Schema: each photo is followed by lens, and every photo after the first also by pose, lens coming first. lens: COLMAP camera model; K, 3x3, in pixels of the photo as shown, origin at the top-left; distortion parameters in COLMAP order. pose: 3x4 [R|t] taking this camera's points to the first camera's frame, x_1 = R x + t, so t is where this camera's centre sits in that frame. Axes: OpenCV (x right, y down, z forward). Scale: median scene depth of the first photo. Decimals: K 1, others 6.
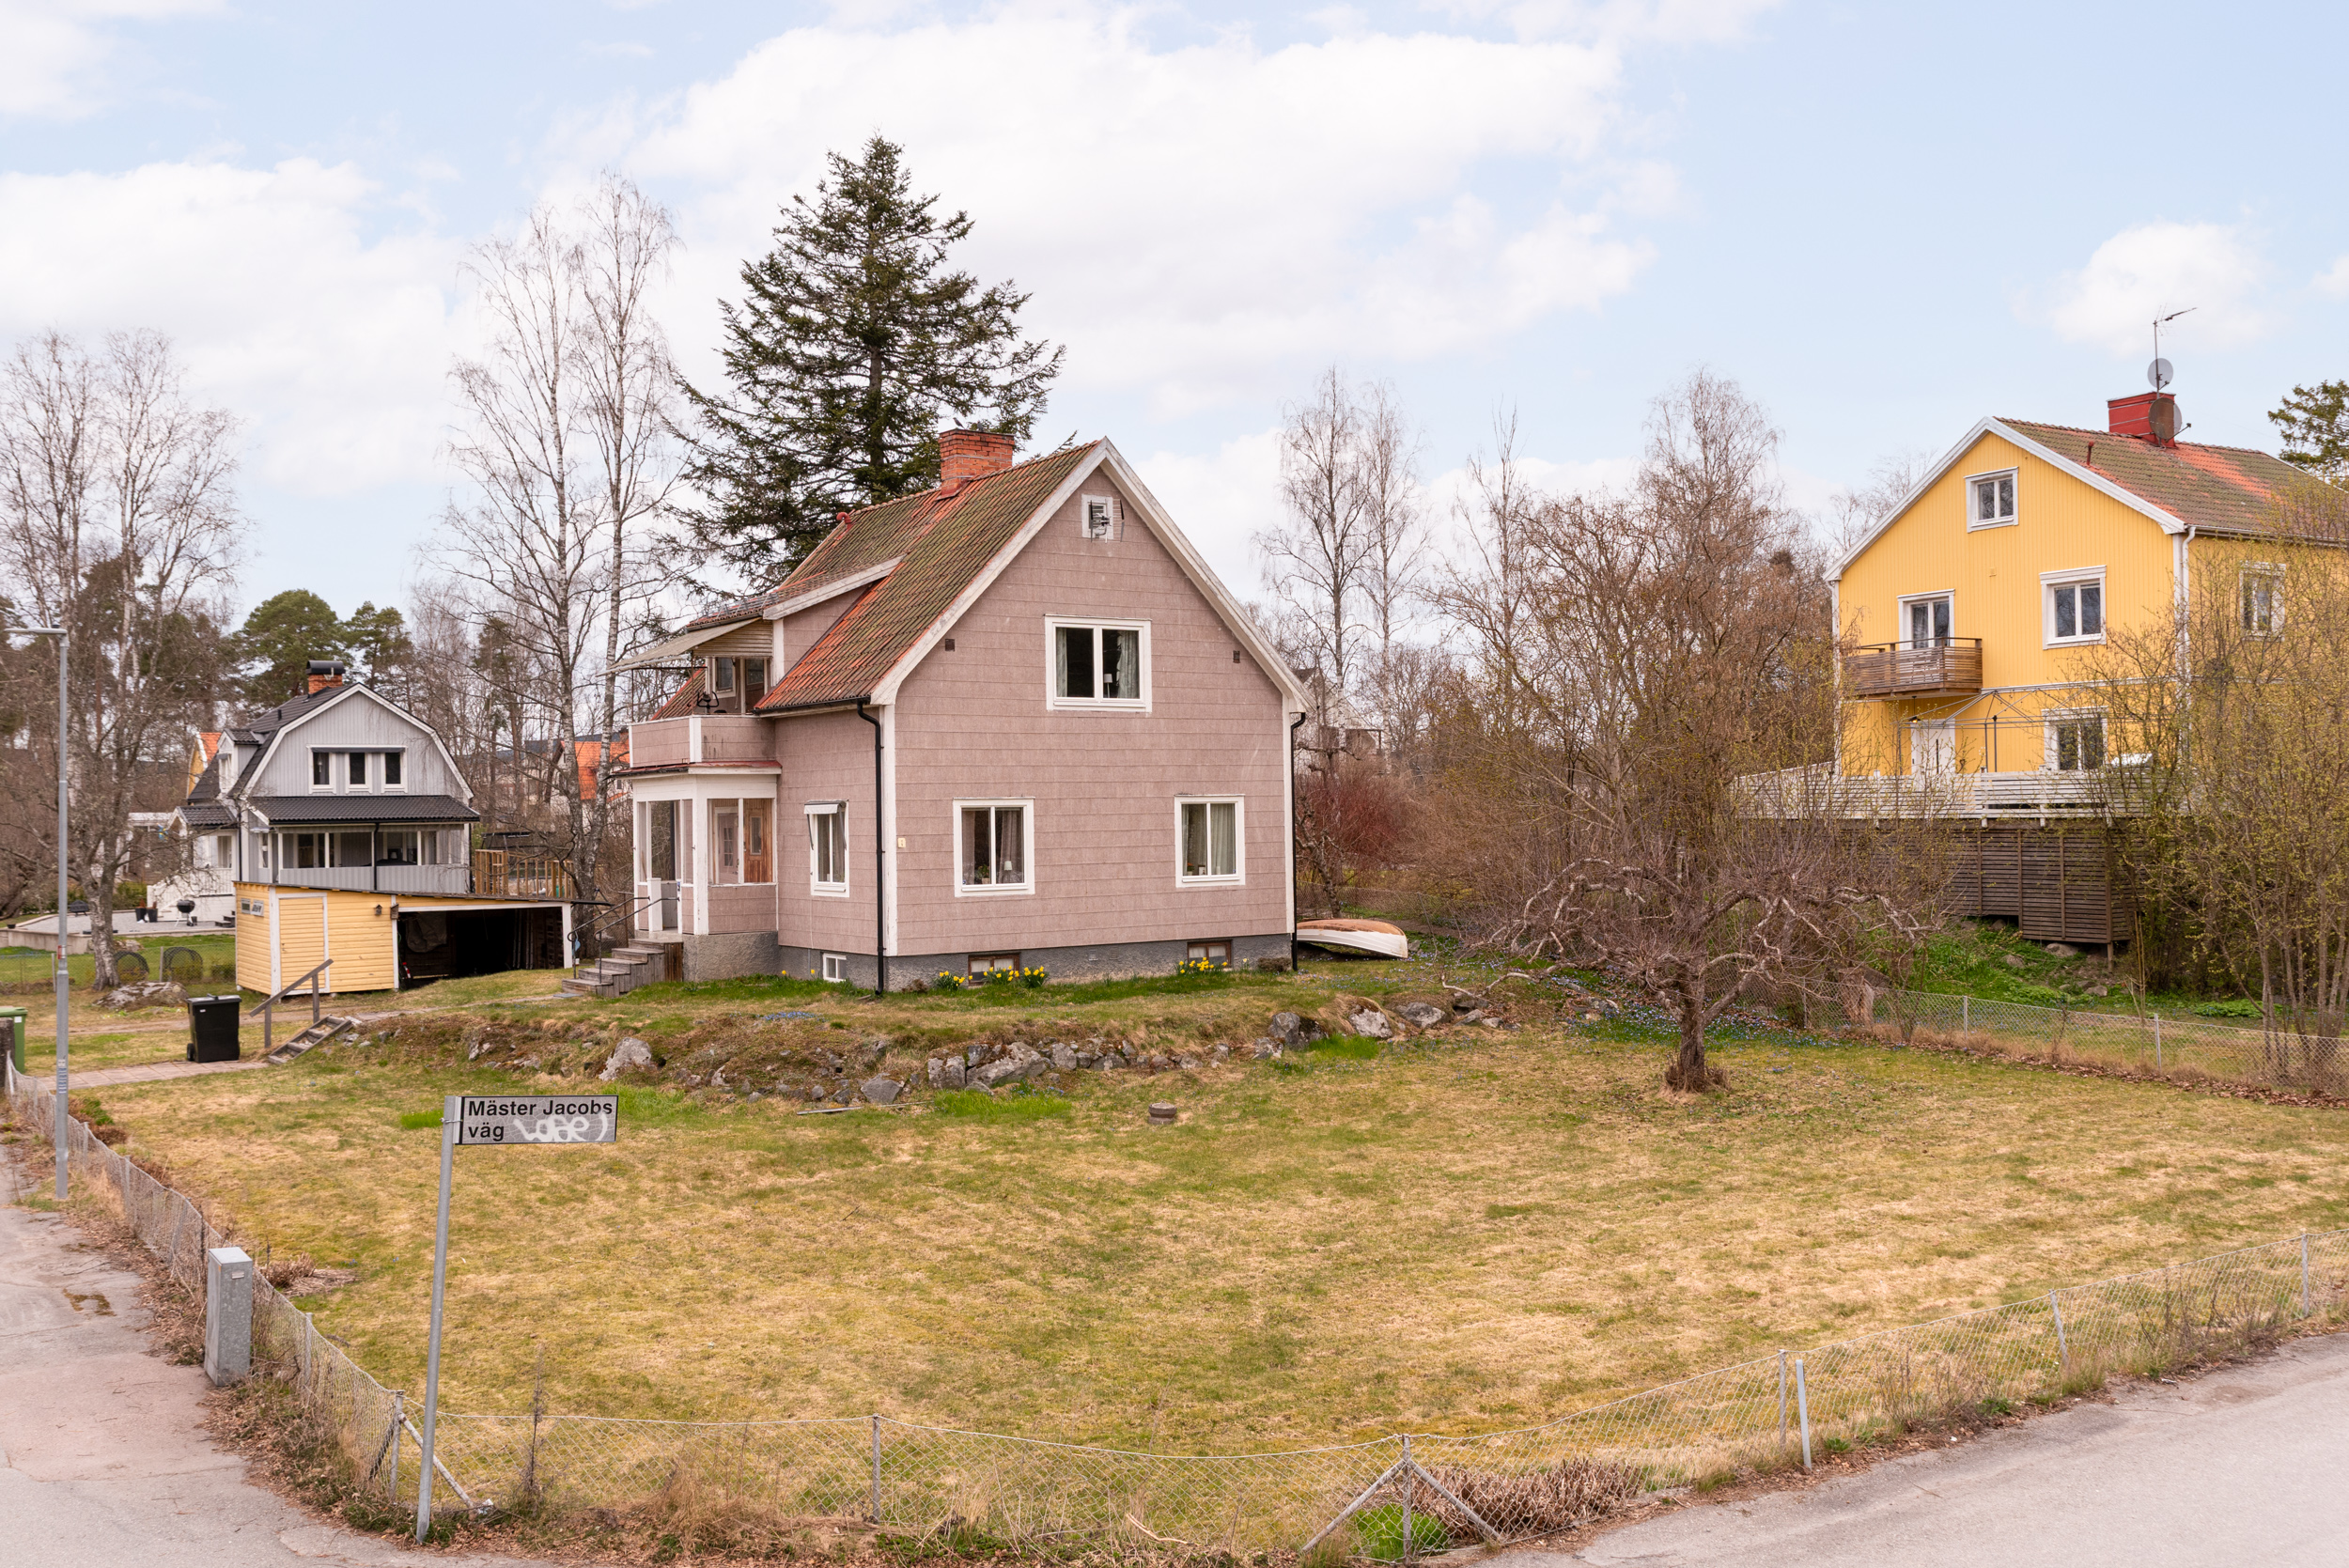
lens RADIAL K [[2105.0, 0, 1174.9], [0, 2105.0, 792.4], [0, 0, 1]] dist [-0.000232, -0.004268]
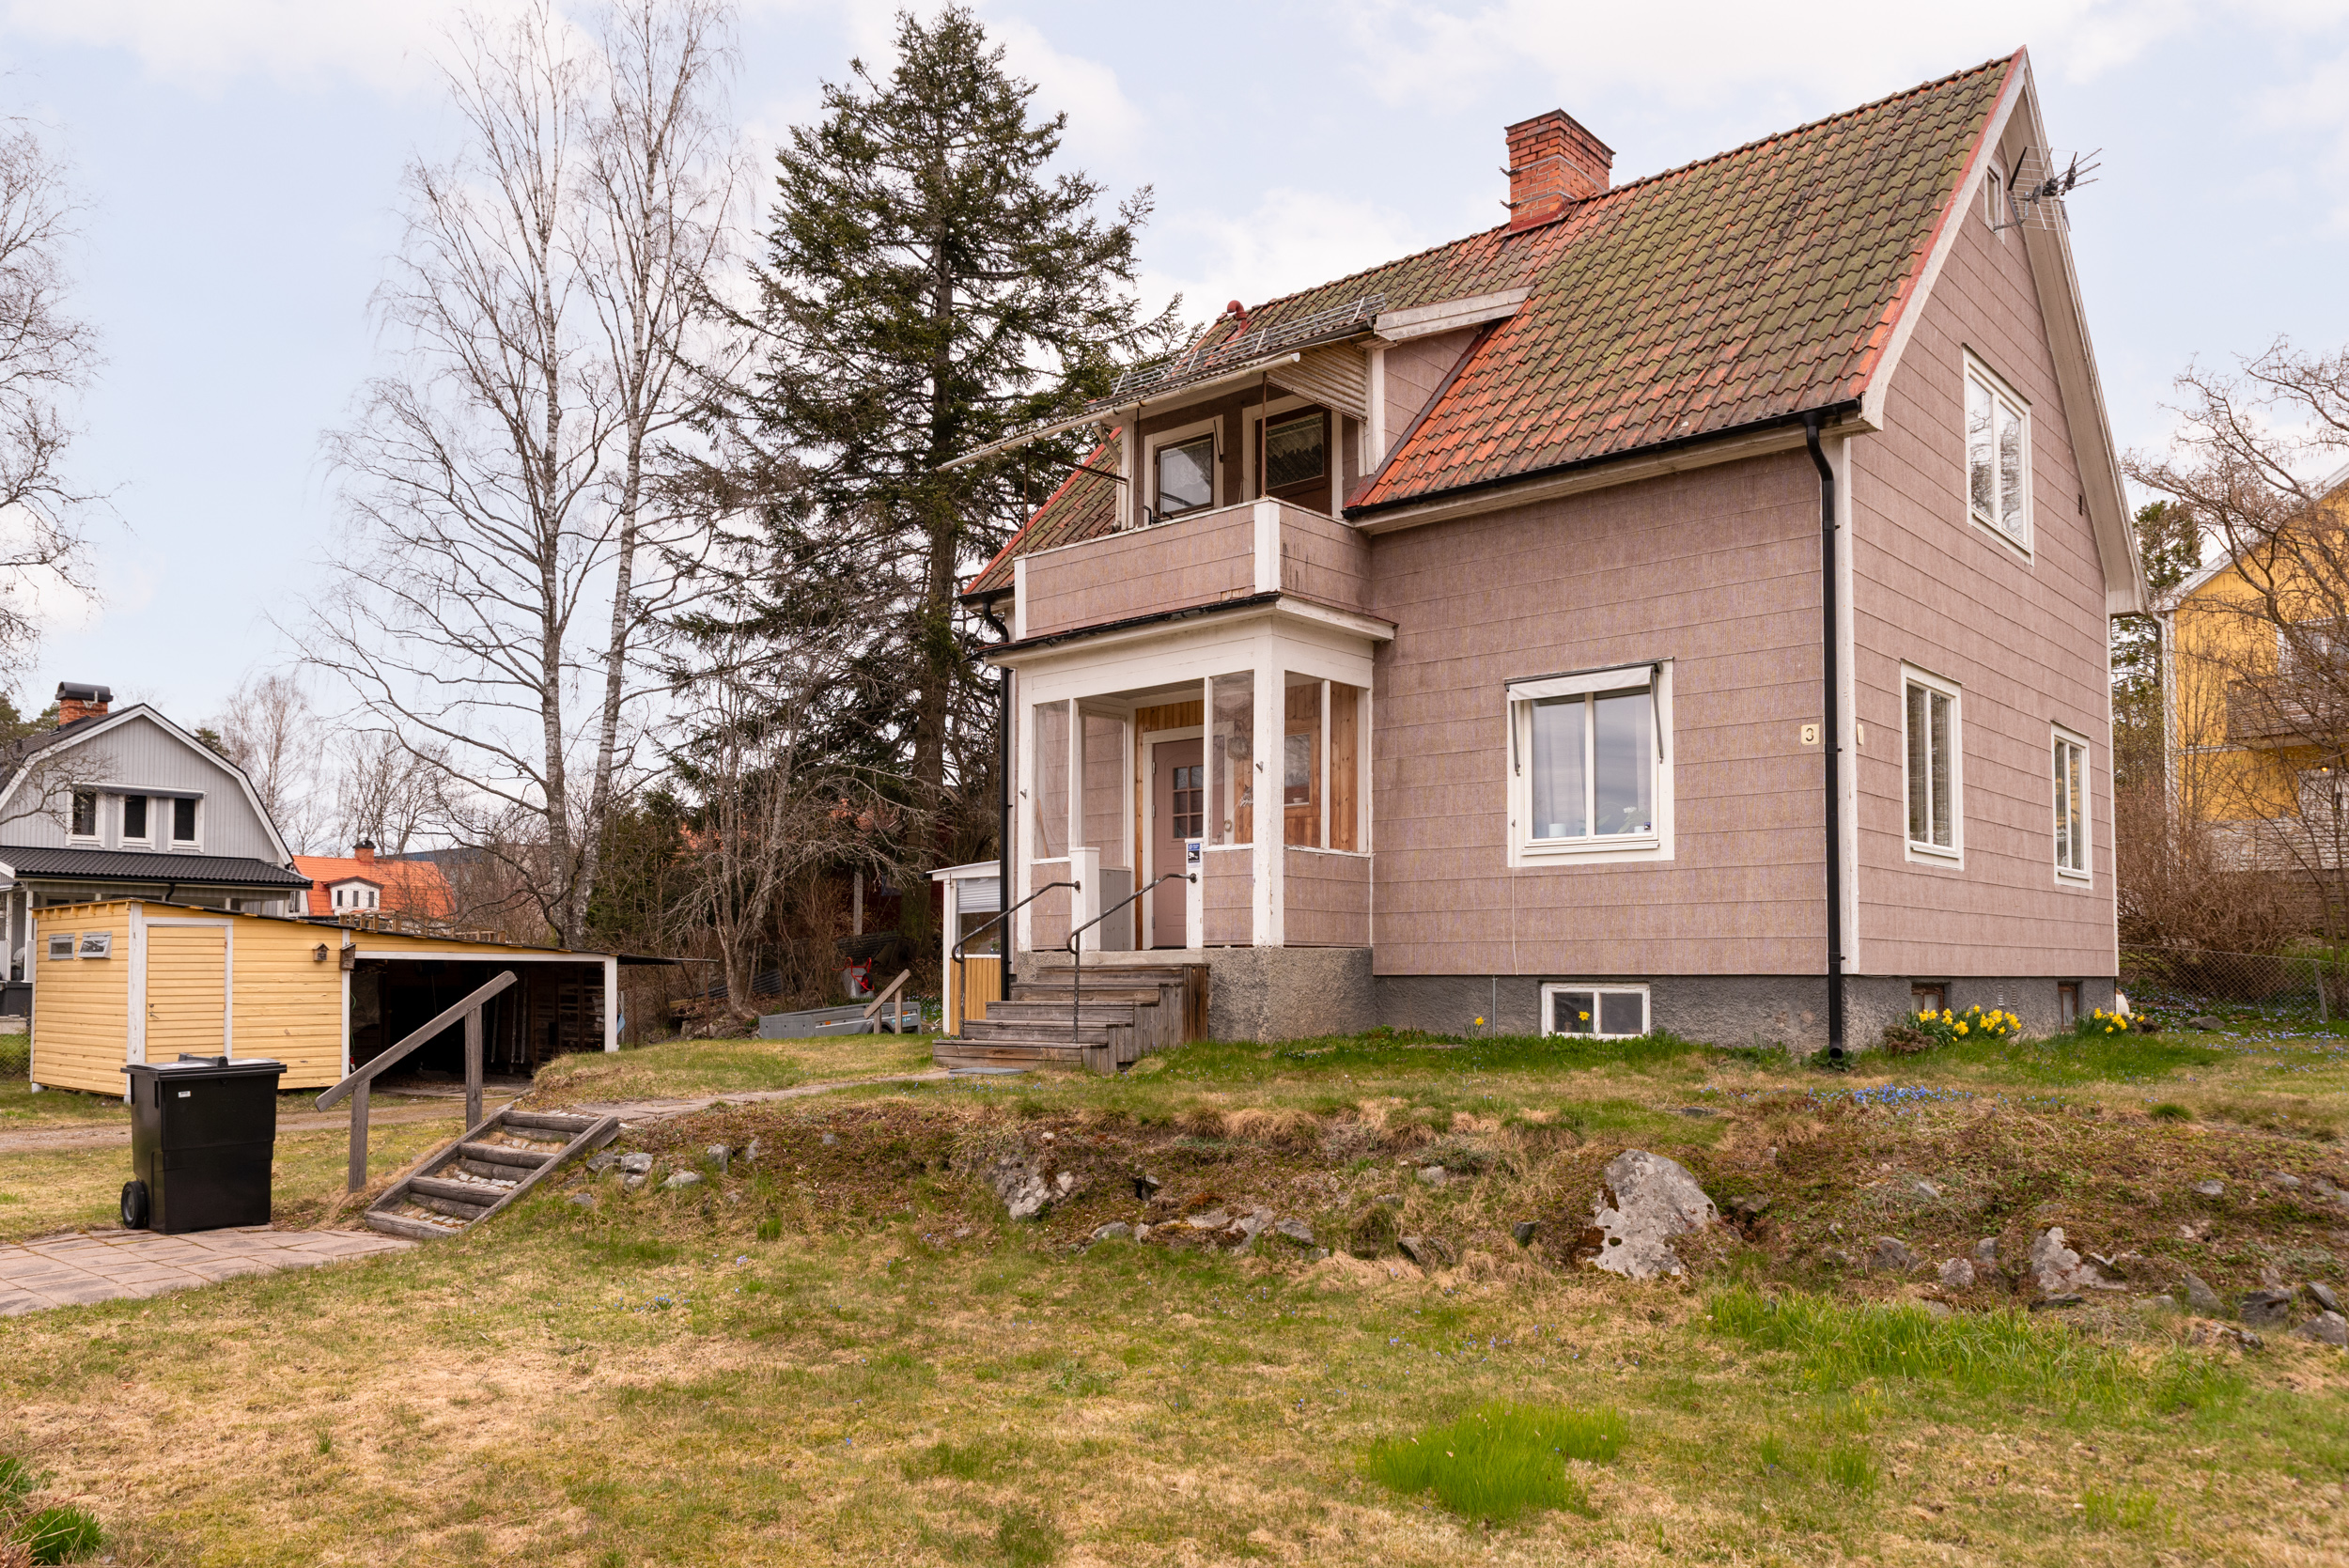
lens RADIAL K [[1724.0, 0, 1171.9], [0, 1724.0, 911.8], [0, 0, 1]] dist [-0.008417, 0.002958]
pose [[0.971271, 0.026493, 0.236496, -0.242296], [-0.019164, 0.999264, -0.033237, 0.051968], [-0.237202, 0.027750, 0.971064, 0.437942]]
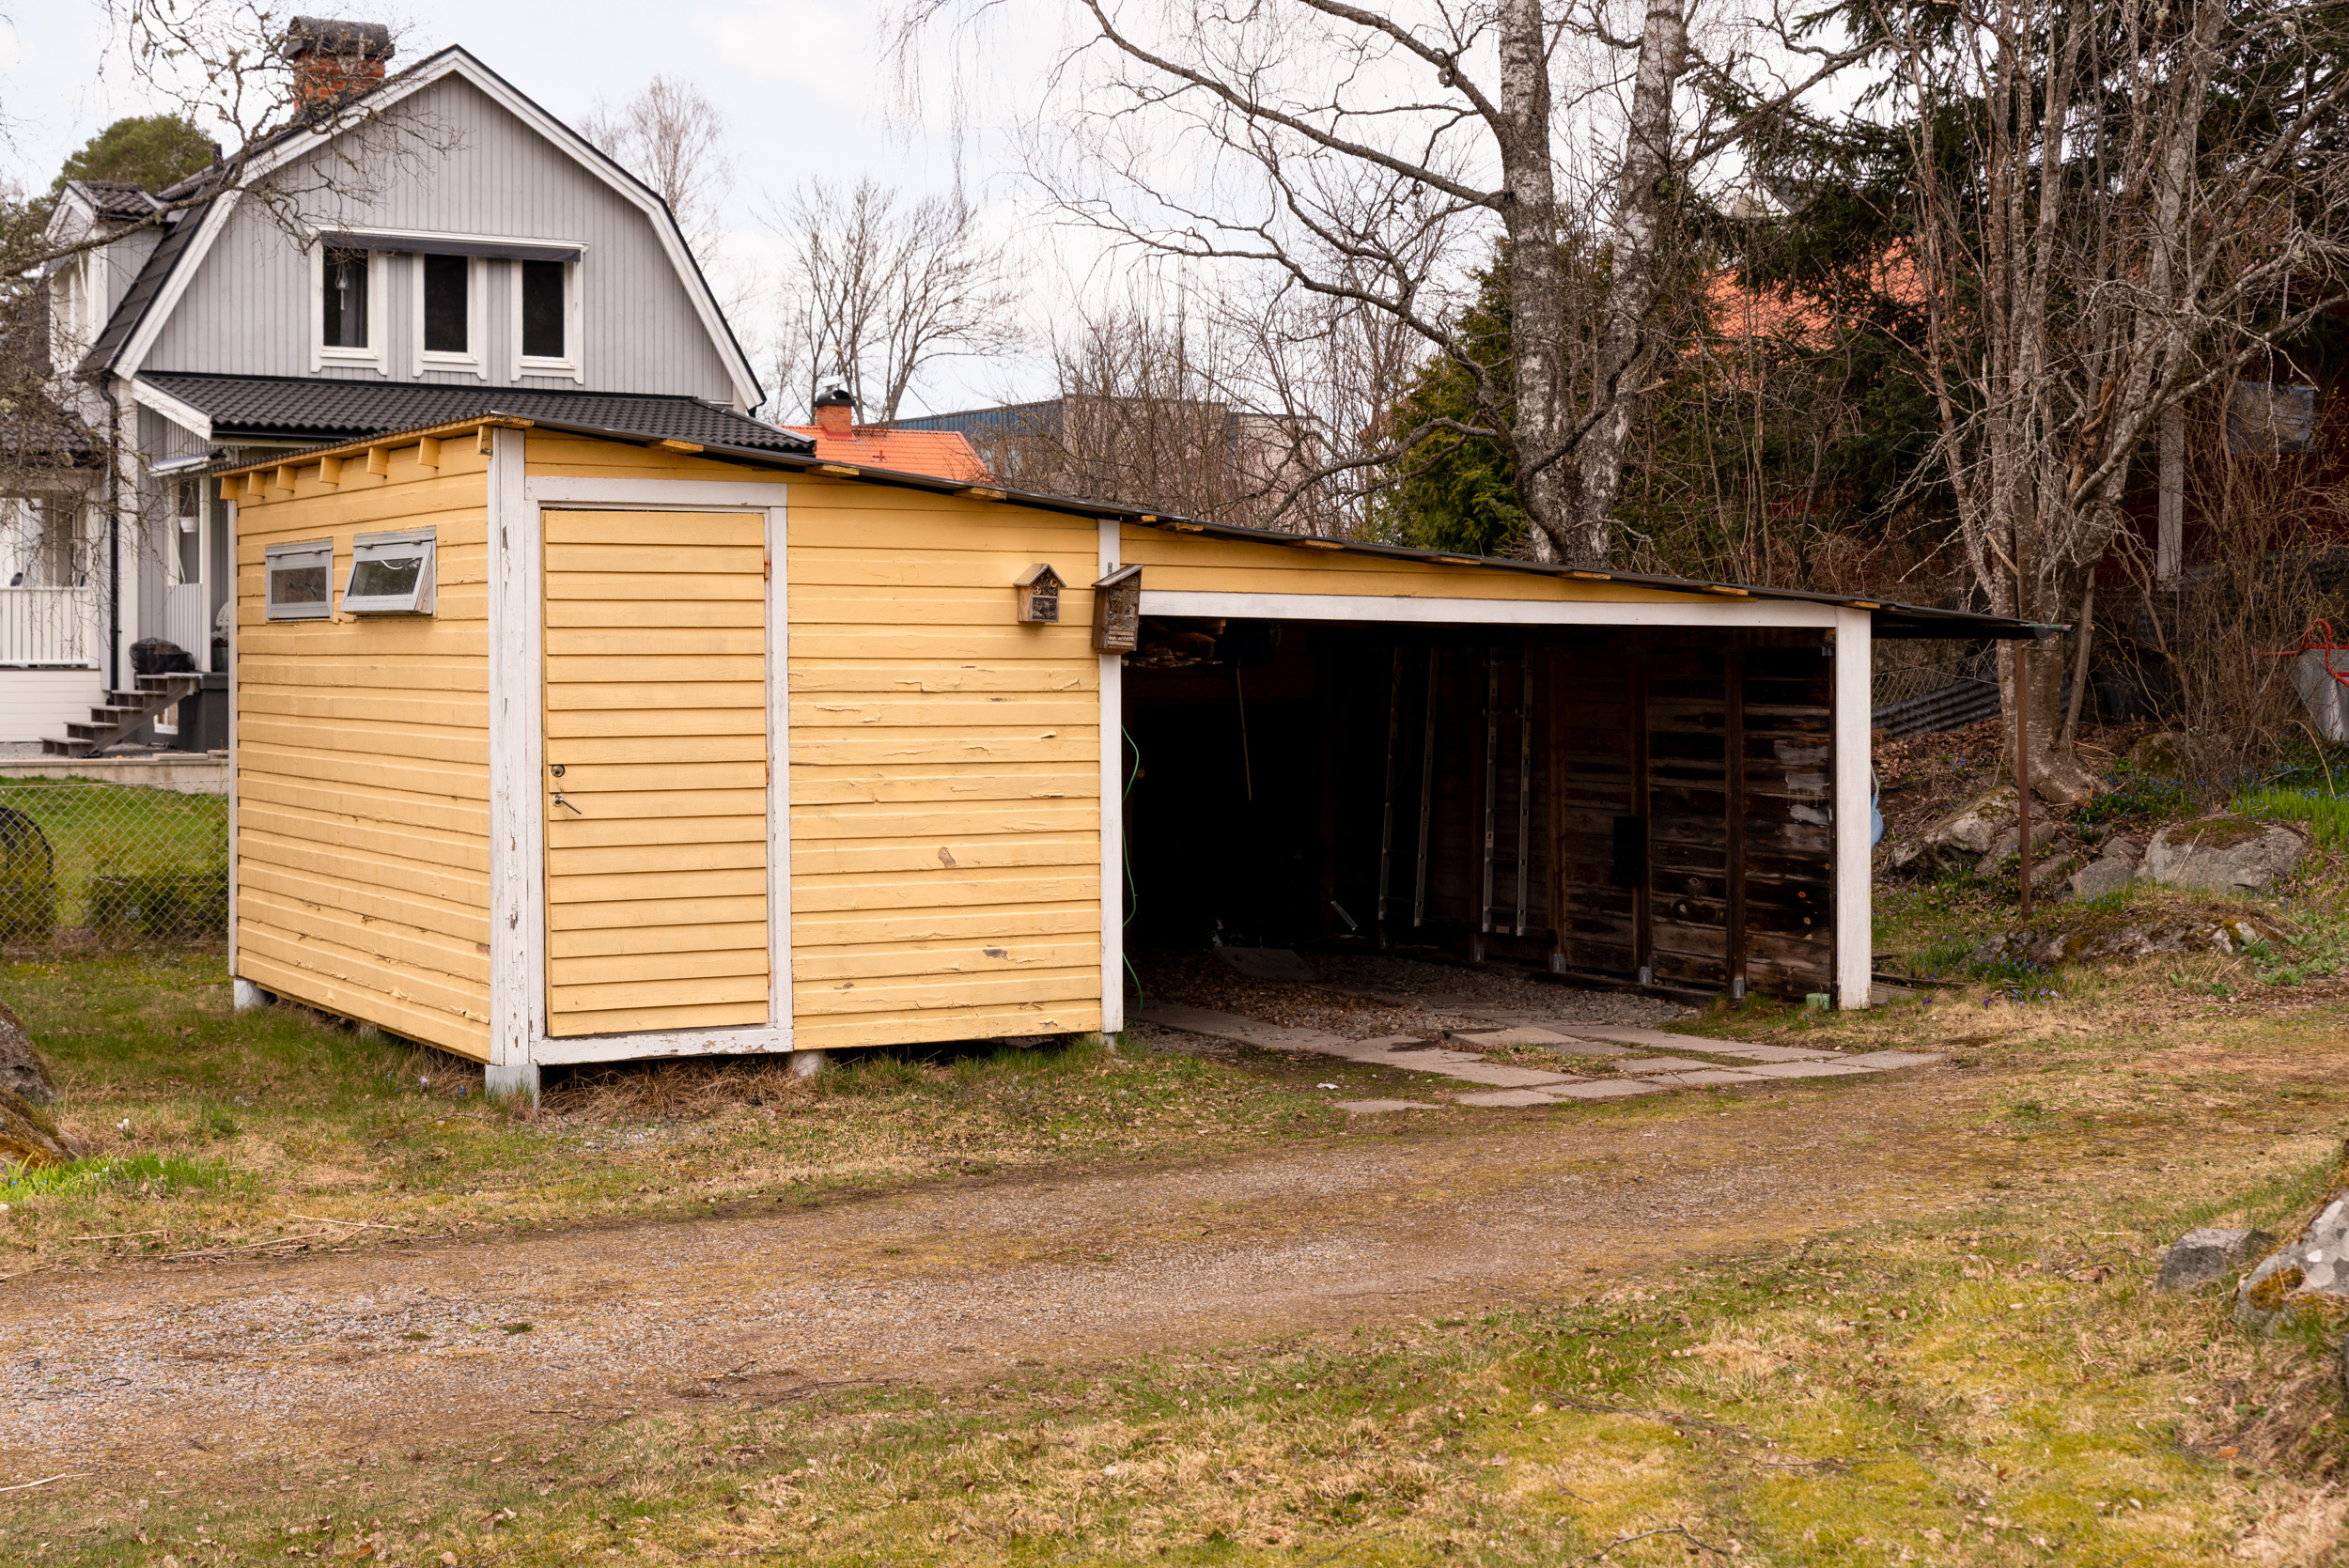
lens RADIAL K [[3379.0, 0, 1170.1], [0, 3379.0, 773.5], [0, 0, 1]] dist [-0.010500, 0.000000]
pose [[0.996056, 0.024222, -0.085357, -0.318968], [-0.020578, 0.998850, 0.043314, 0.054203], [0.086308, -0.041387, 0.995408, 0.663553]]
